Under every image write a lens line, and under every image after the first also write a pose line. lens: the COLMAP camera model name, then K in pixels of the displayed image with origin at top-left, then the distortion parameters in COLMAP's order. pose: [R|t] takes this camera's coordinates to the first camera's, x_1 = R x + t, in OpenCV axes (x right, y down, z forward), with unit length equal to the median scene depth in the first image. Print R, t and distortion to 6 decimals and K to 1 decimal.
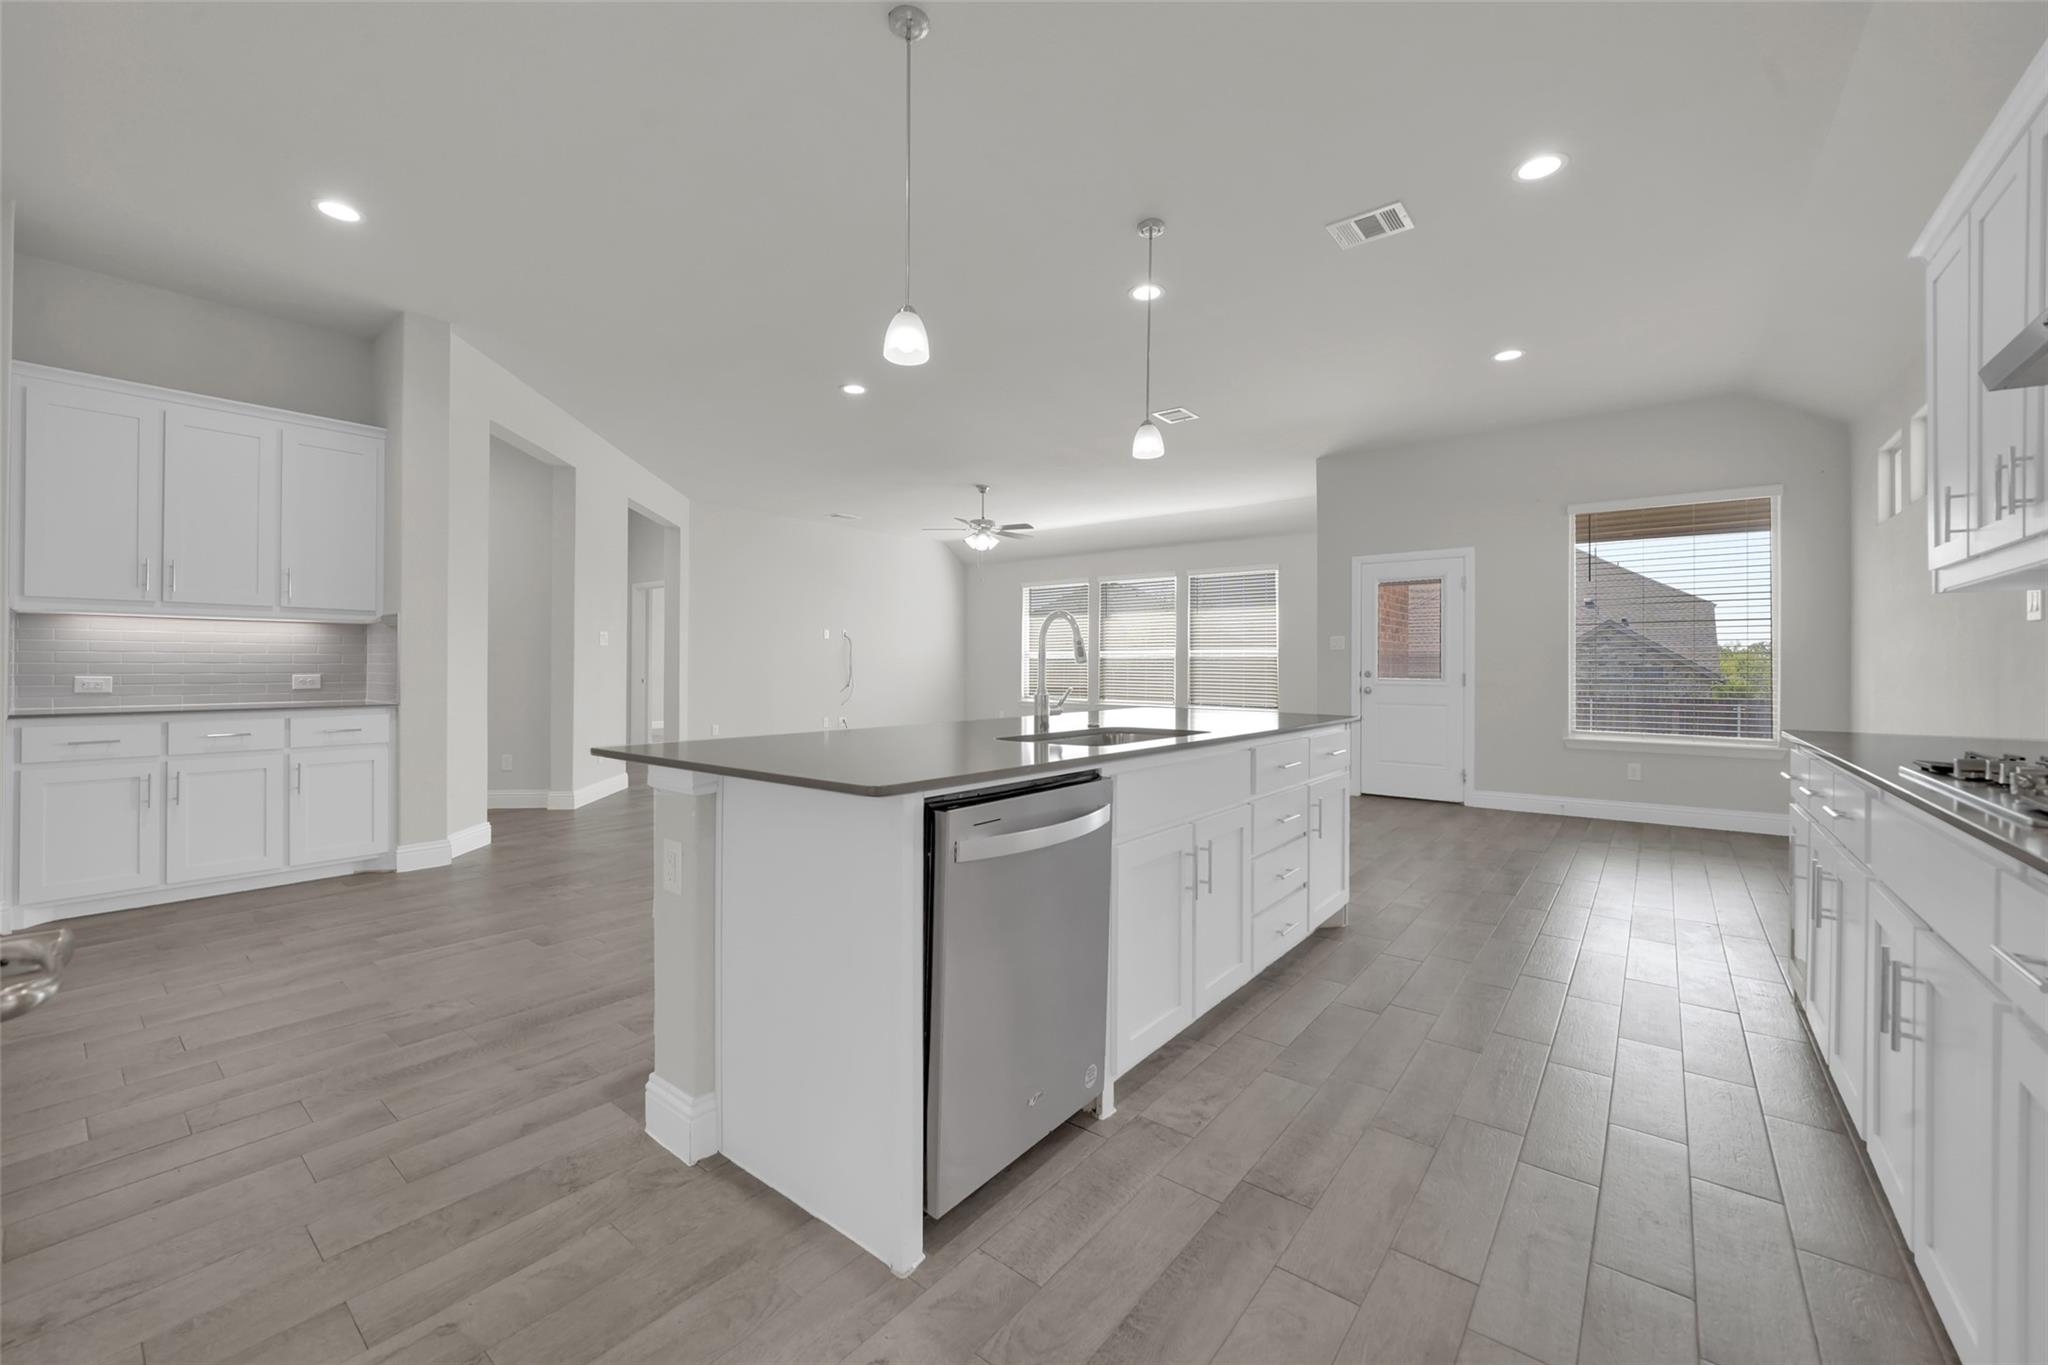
lens RADIAL K [[787.5, 0, 1022.4], [0, 787.5, 664.5], [0, 0, 1]] dist [-0.009998, 0.003304]
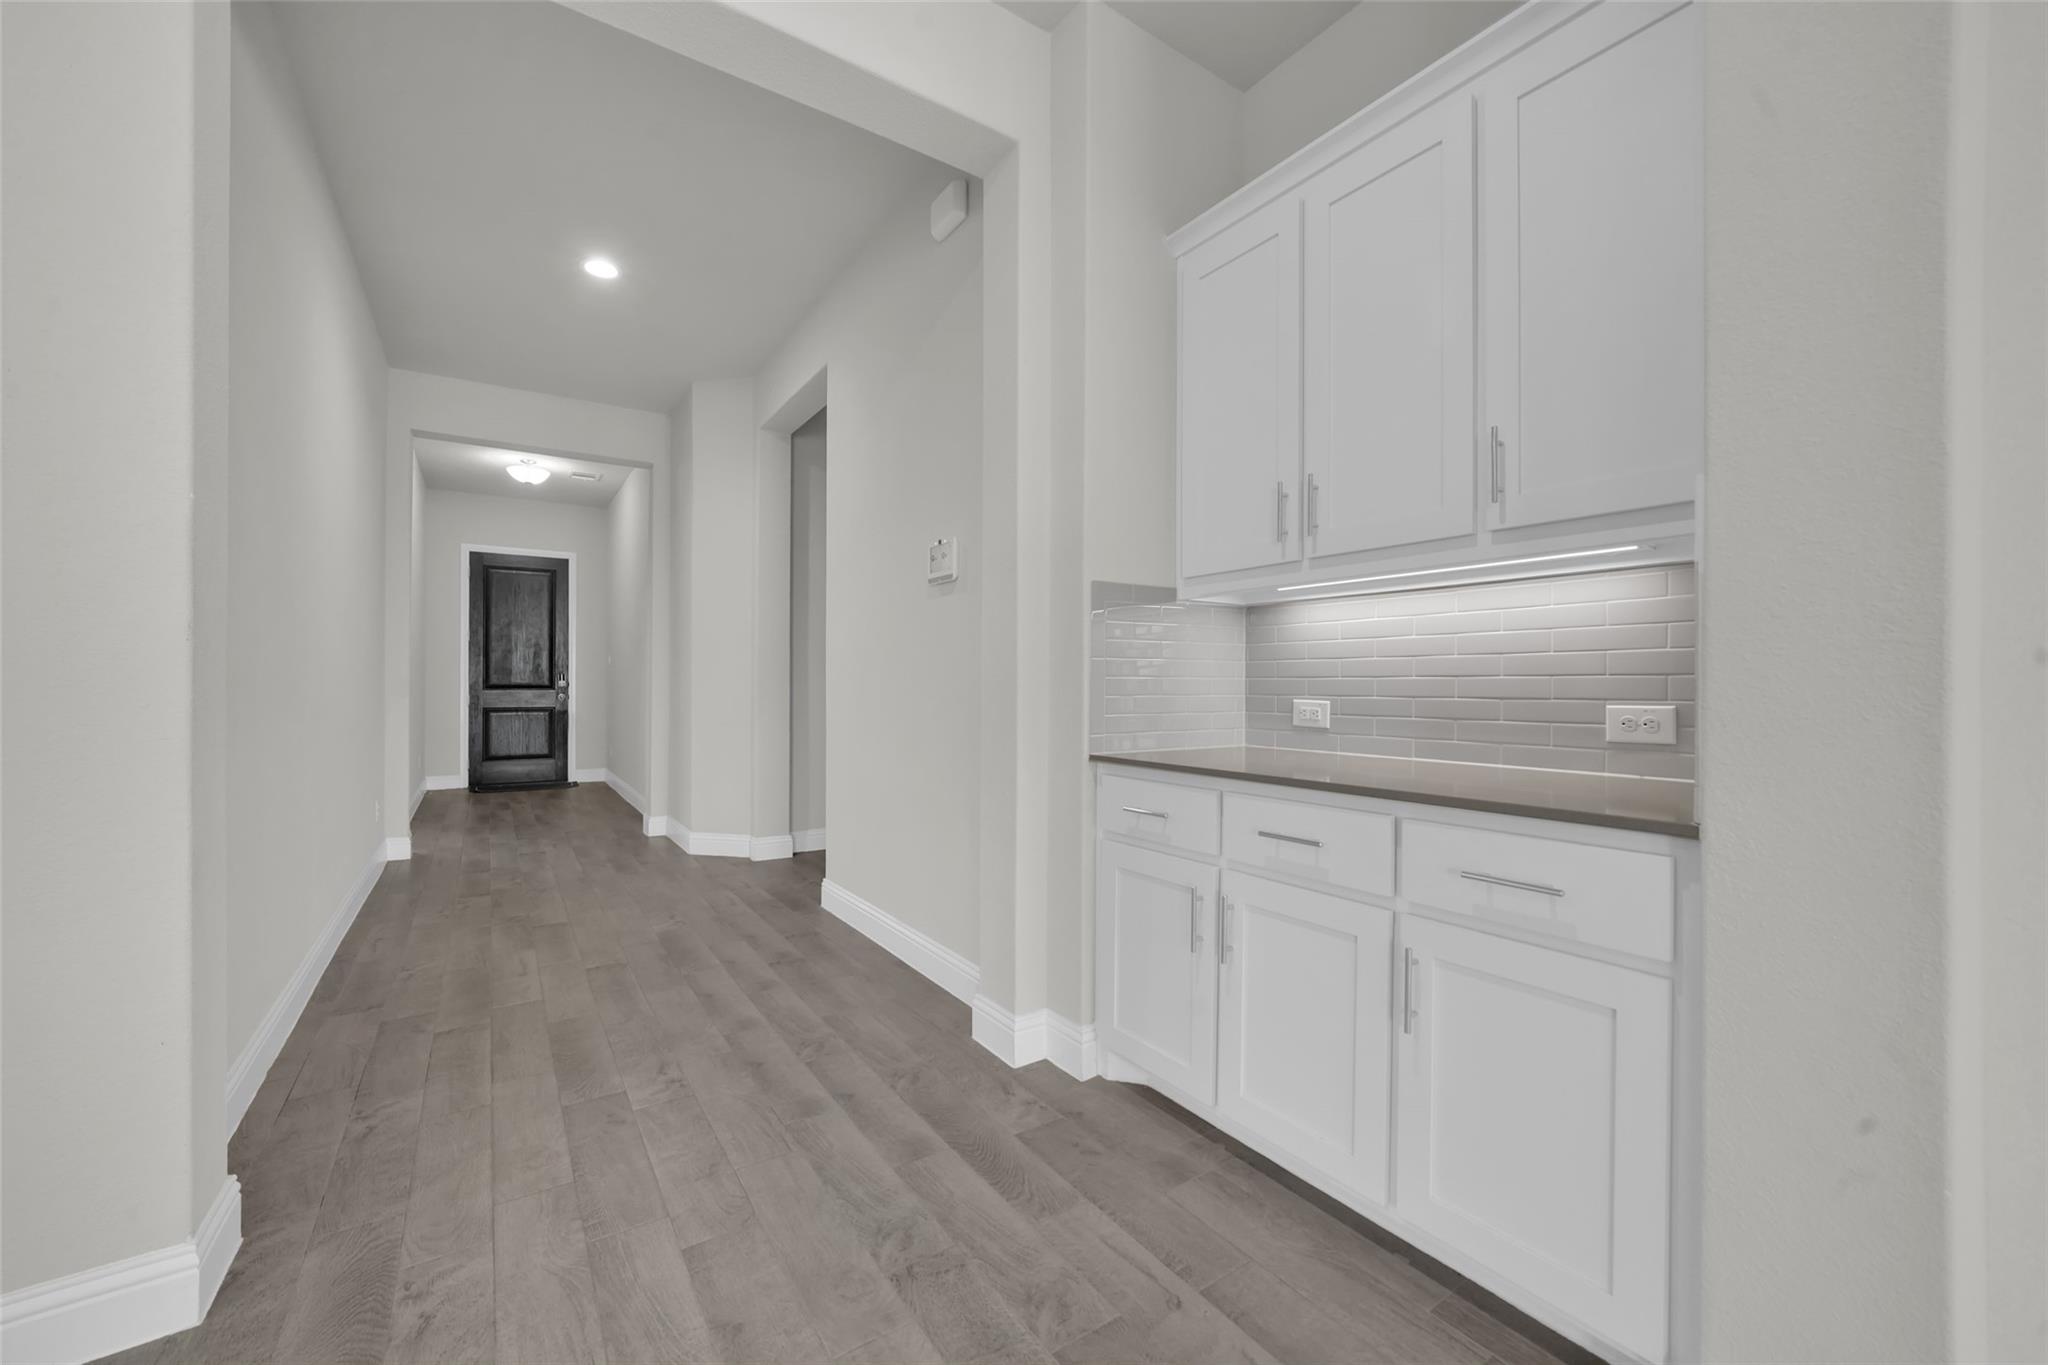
lens RADIAL K [[787.5, 0, 959.2], [0, 787.5, 684.3], [0, 0, 1]] dist [-0.009998, 0.003304]
pose [[-0.328980, -0.006272, -0.944316, -0.455236], [-0.006203, 0.999971, -0.004481, 0.006603], [0.944317, 0.004383, -0.329009, 0.819860]]
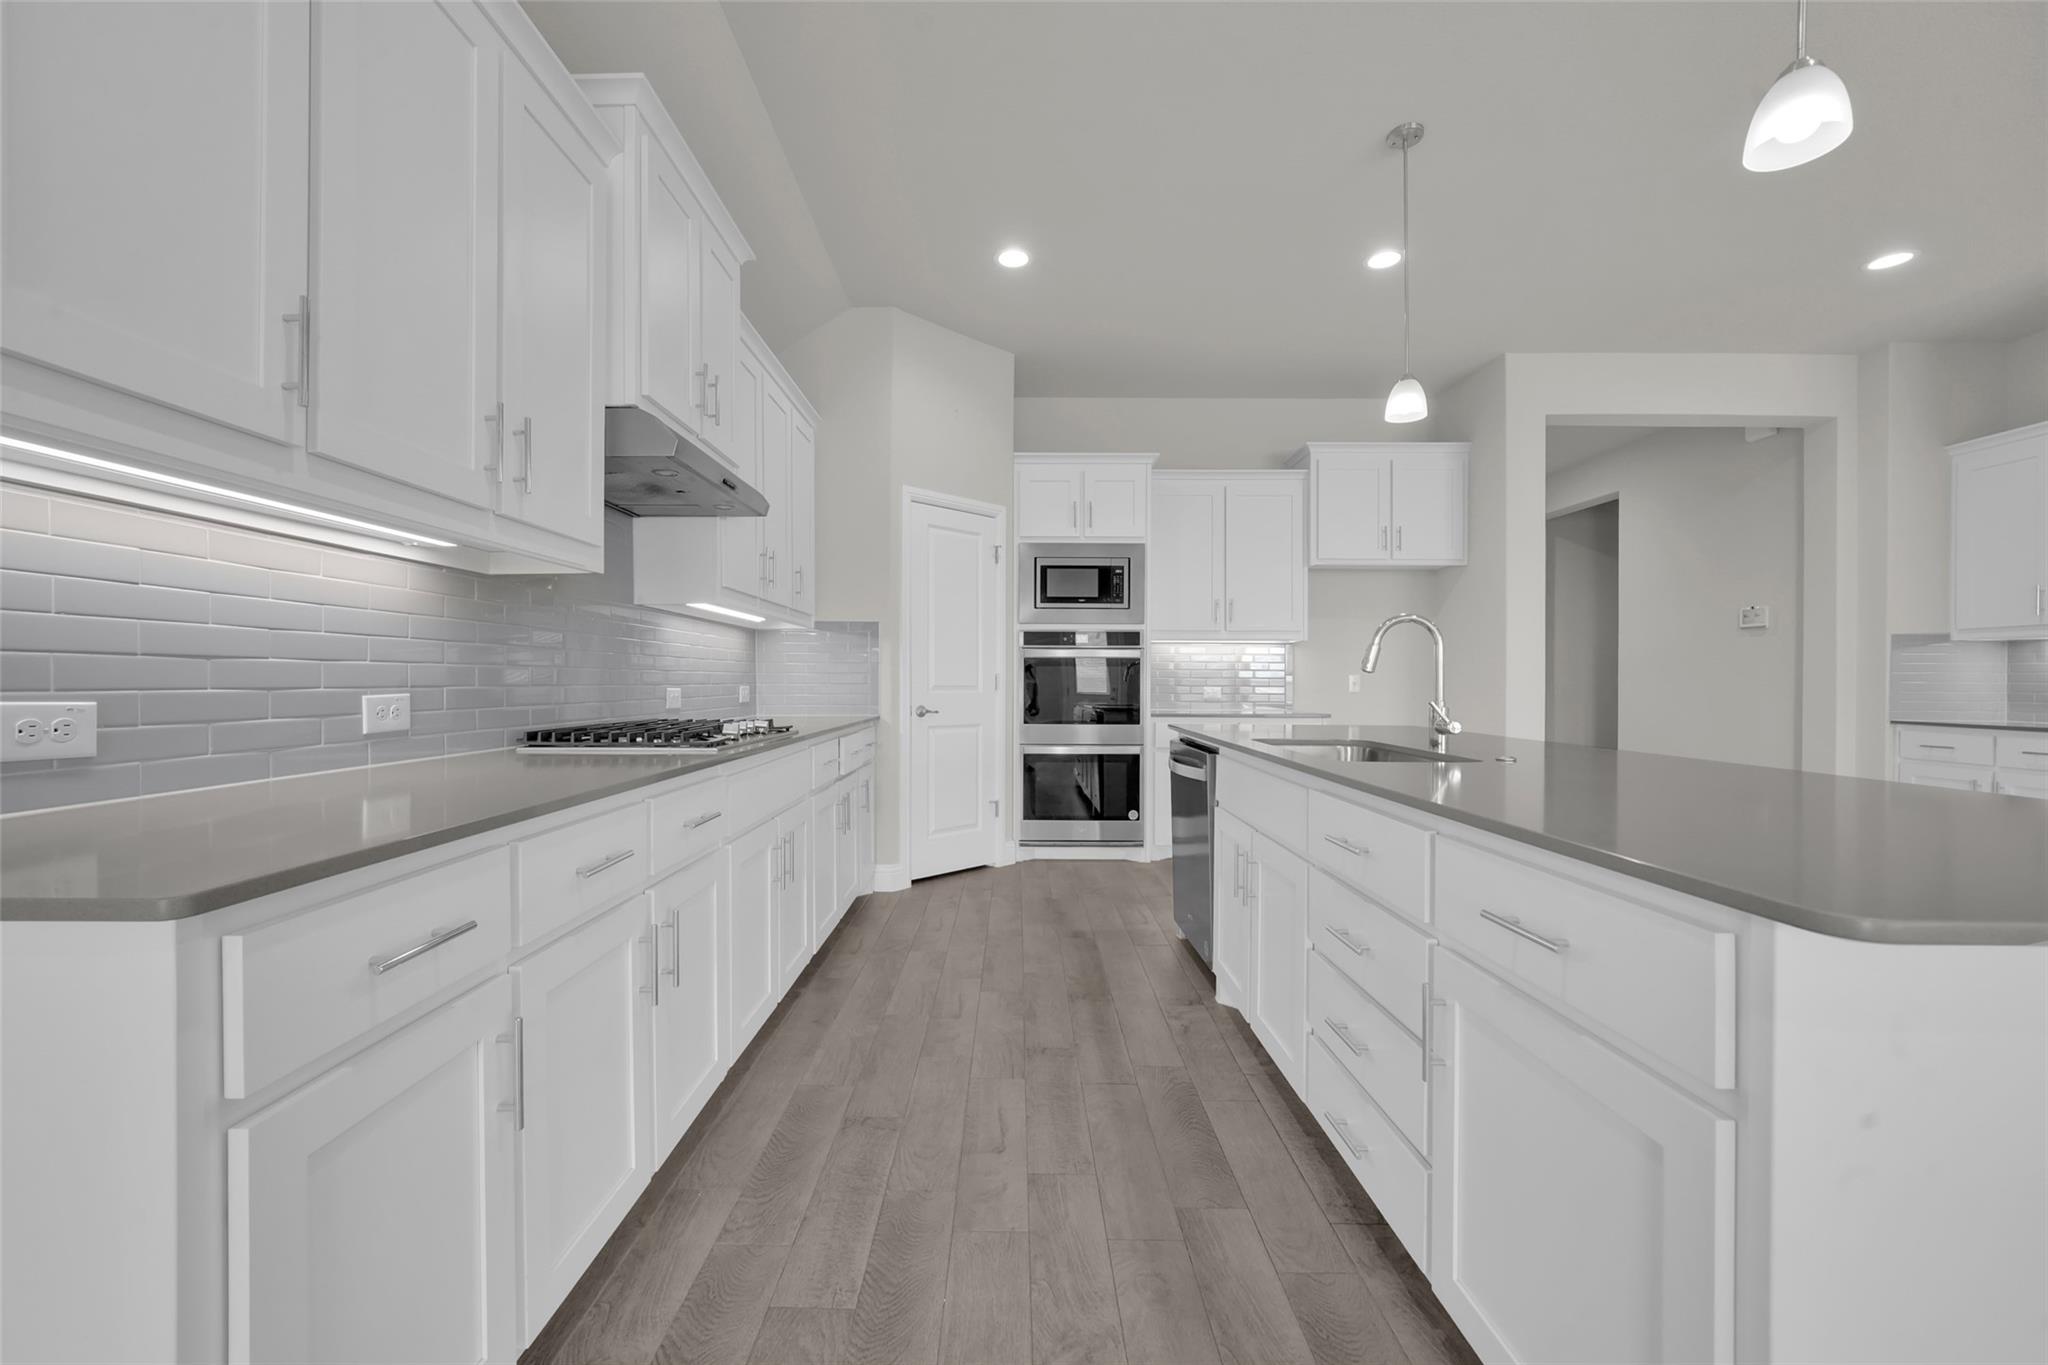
lens RADIAL K [[787.5, 0, 1012.9], [0, 787.5, 684.9], [0, 0, 1]] dist [-0.009998, 0.003304]
pose [[-0.780607, -0.005879, -0.624995, 0.552504], [-0.007347, 0.999973, -0.000231, 0.011016], [0.624979, 0.004411, -0.780629, 0.813430]]
